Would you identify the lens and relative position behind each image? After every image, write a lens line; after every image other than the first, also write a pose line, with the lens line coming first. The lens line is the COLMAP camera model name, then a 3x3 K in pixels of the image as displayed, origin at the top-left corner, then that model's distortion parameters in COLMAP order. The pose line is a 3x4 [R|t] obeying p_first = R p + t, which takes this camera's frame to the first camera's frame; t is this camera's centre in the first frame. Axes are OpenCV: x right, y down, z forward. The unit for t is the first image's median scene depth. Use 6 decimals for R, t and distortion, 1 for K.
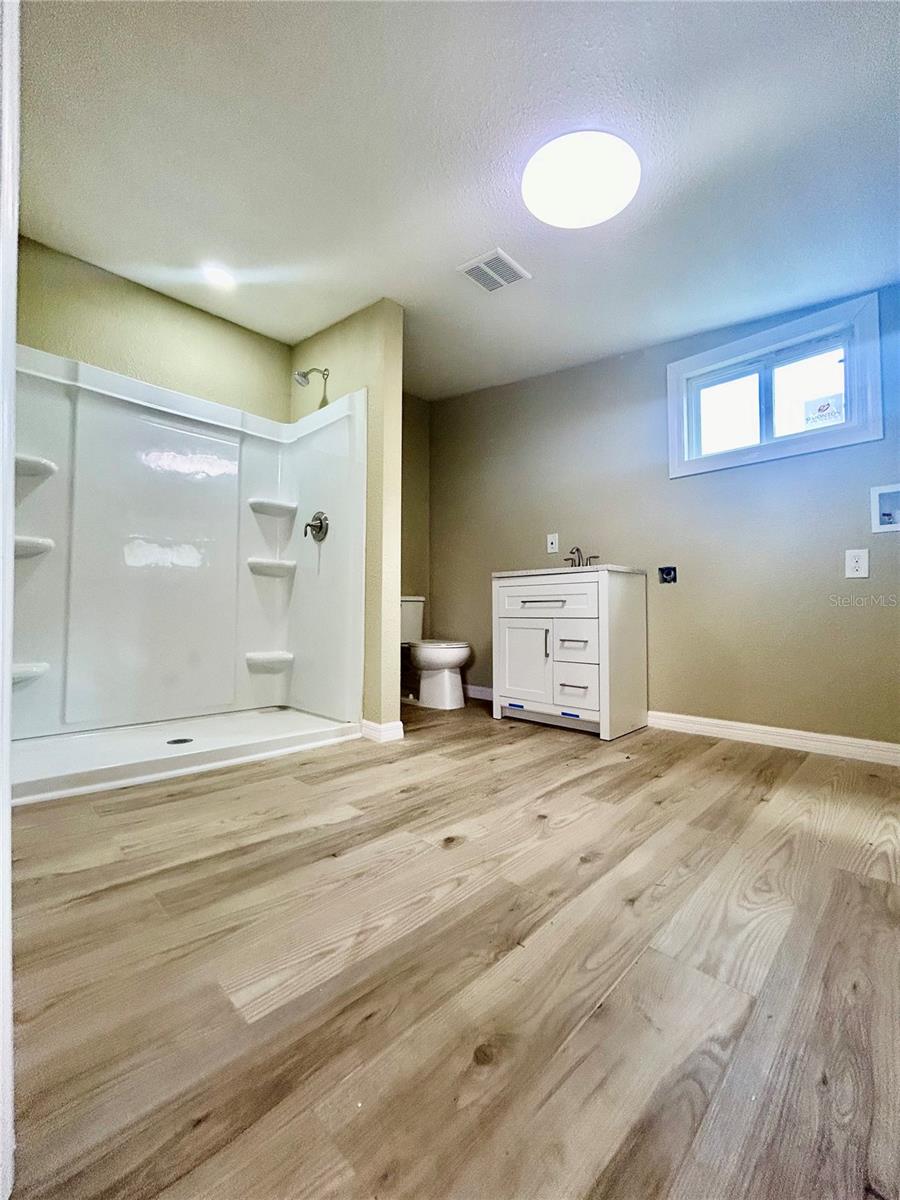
lens RADIAL K [[484.6, 0, 448.3], [0, 484.6, 598.4], [0, 0, 1]] dist [0.001182, 0.000024]
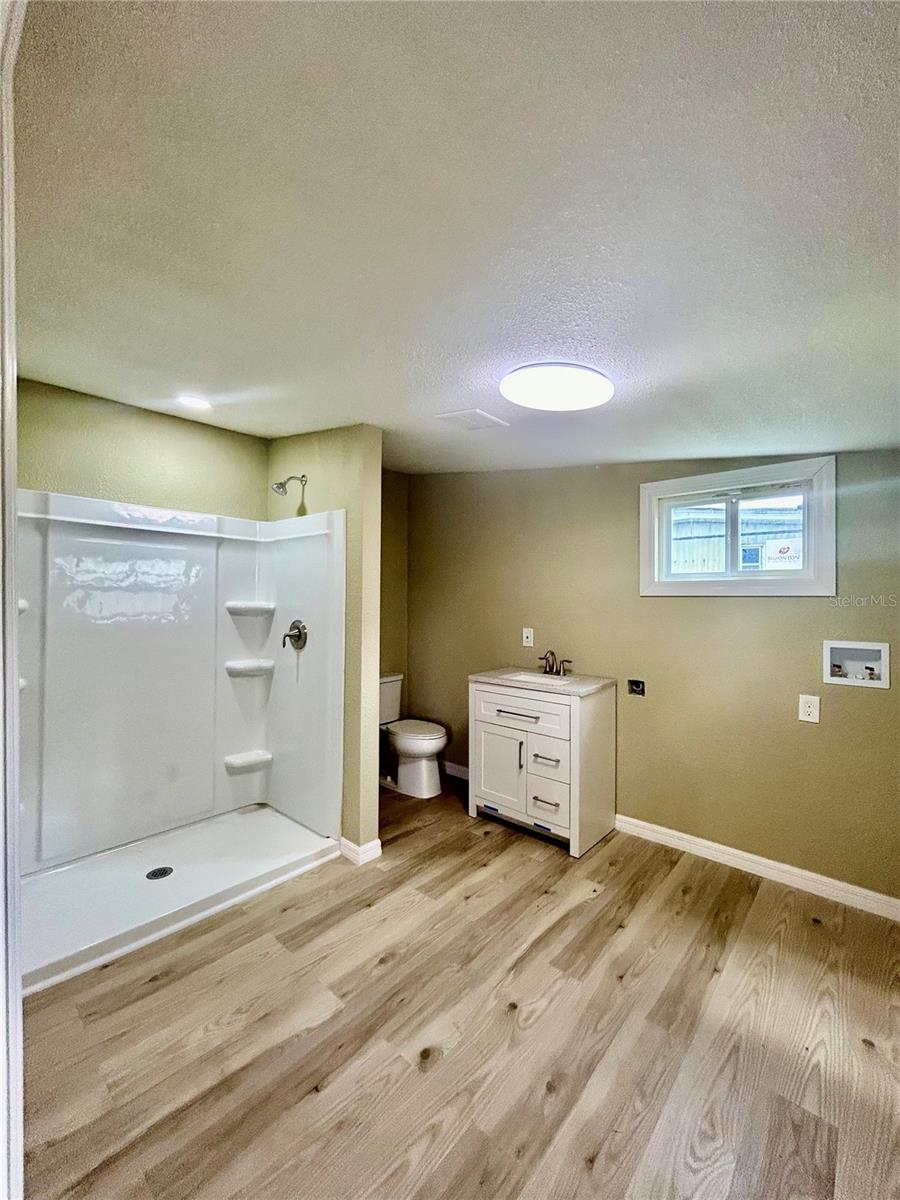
lens RADIAL K [[484.6, 0, 448.3], [0, 484.6, 598.4], [0, 0, 1]] dist [0.001182, 0.000024]
pose [[0.998988, 0.003842, 0.044817, 0.000647], [-0.005224, 0.999513, 0.030763, -0.285360], [-0.044677, -0.030966, 0.998521, -0.018541]]
